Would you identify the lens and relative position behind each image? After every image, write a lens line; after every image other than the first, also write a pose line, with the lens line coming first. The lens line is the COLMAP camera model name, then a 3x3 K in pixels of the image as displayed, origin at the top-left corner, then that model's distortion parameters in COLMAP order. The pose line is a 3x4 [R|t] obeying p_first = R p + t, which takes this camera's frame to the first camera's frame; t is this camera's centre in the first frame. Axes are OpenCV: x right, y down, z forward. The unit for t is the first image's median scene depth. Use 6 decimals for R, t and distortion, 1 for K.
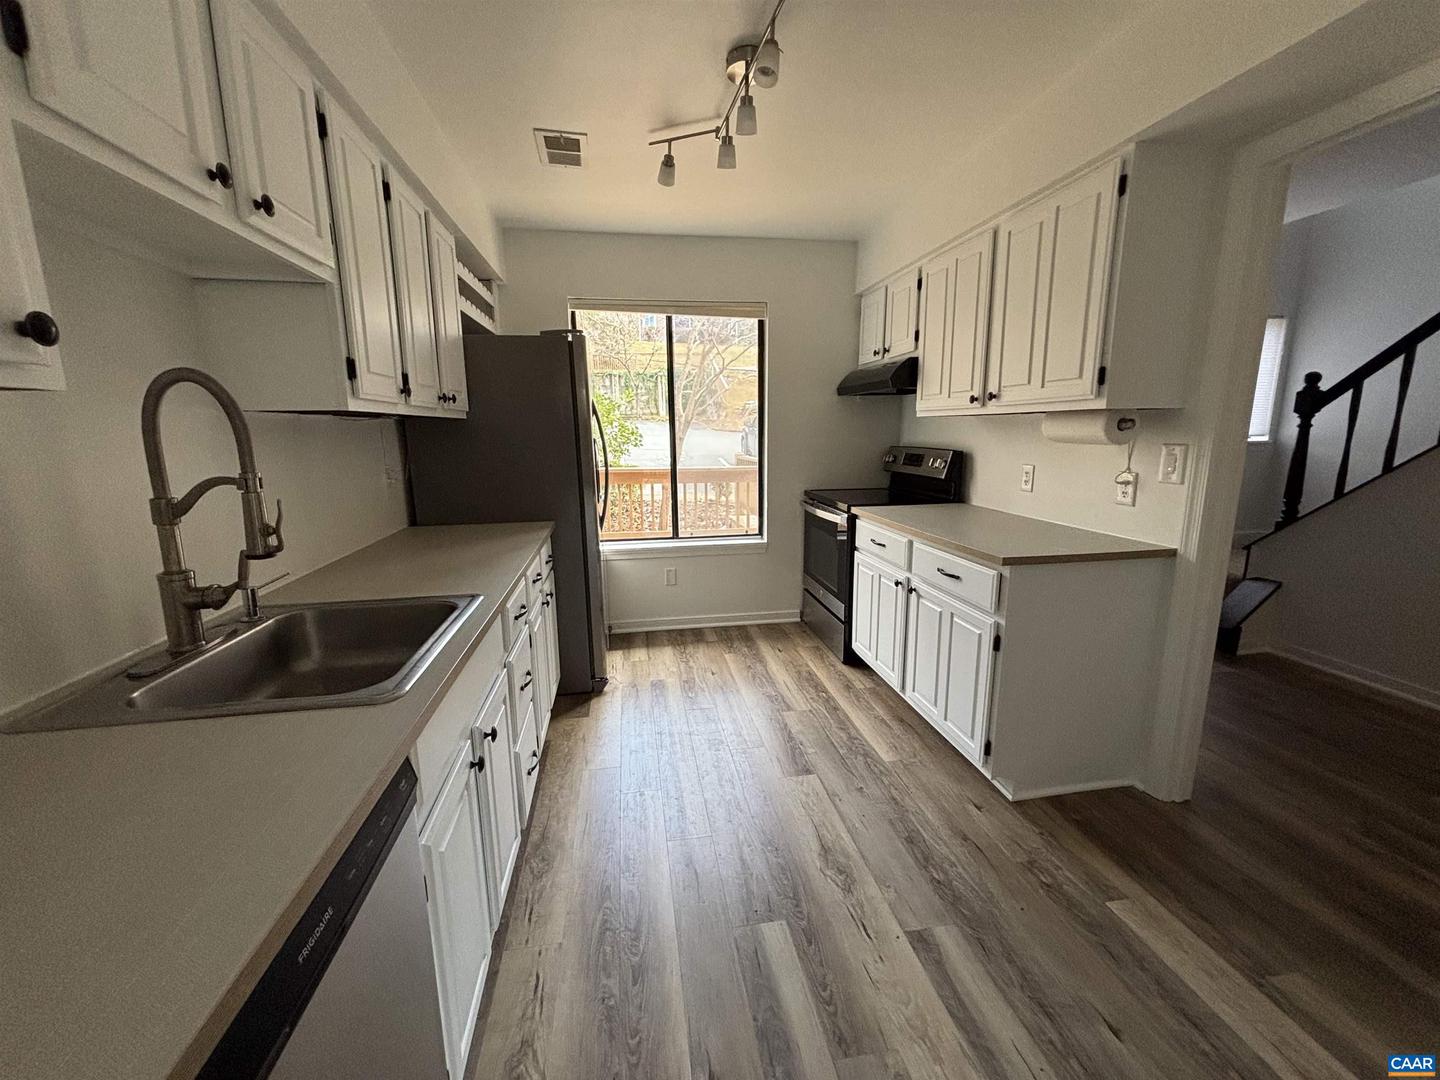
lens RADIAL K [[584.7, 0, 720.3], [0, 584.7, 534.3], [0, 0, 1]] dist [0.002844, 0.000528]
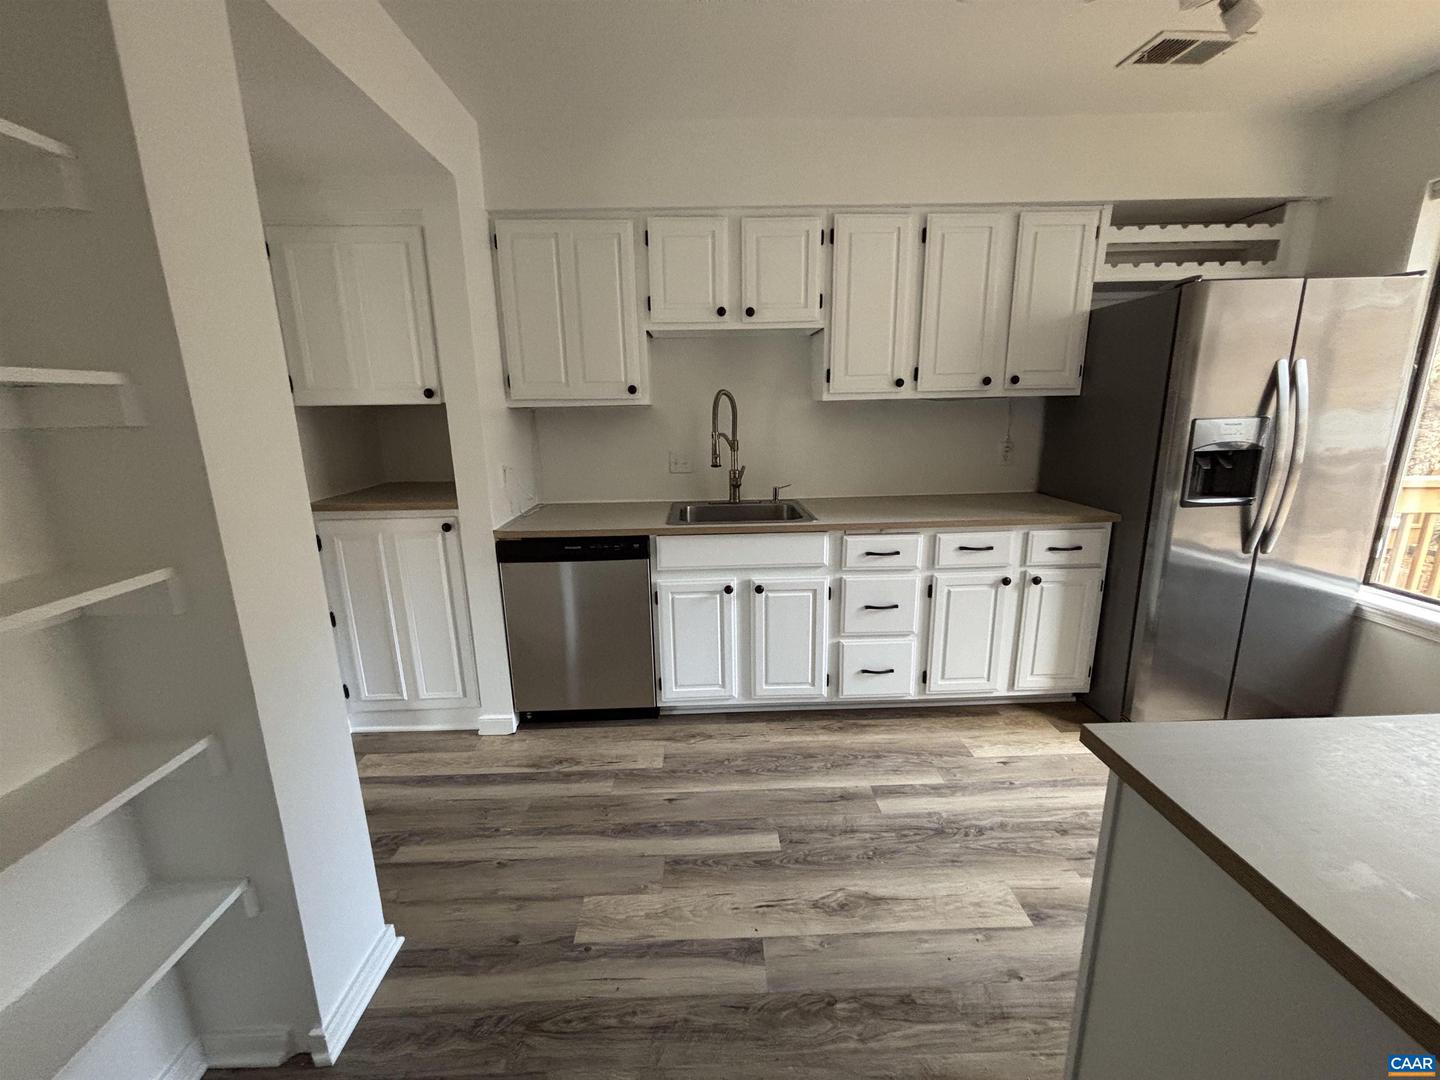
lens RADIAL K [[584.7, 0, 721.6], [0, 584.7, 540.8], [0, 0, 1]] dist [0.002844, 0.000528]
pose [[-0.135711, 0.244979, -0.959983, 1.139186], [-0.157311, 0.951327, 0.265009, -0.221280], [0.978180, 0.186980, -0.090568, 0.916730]]
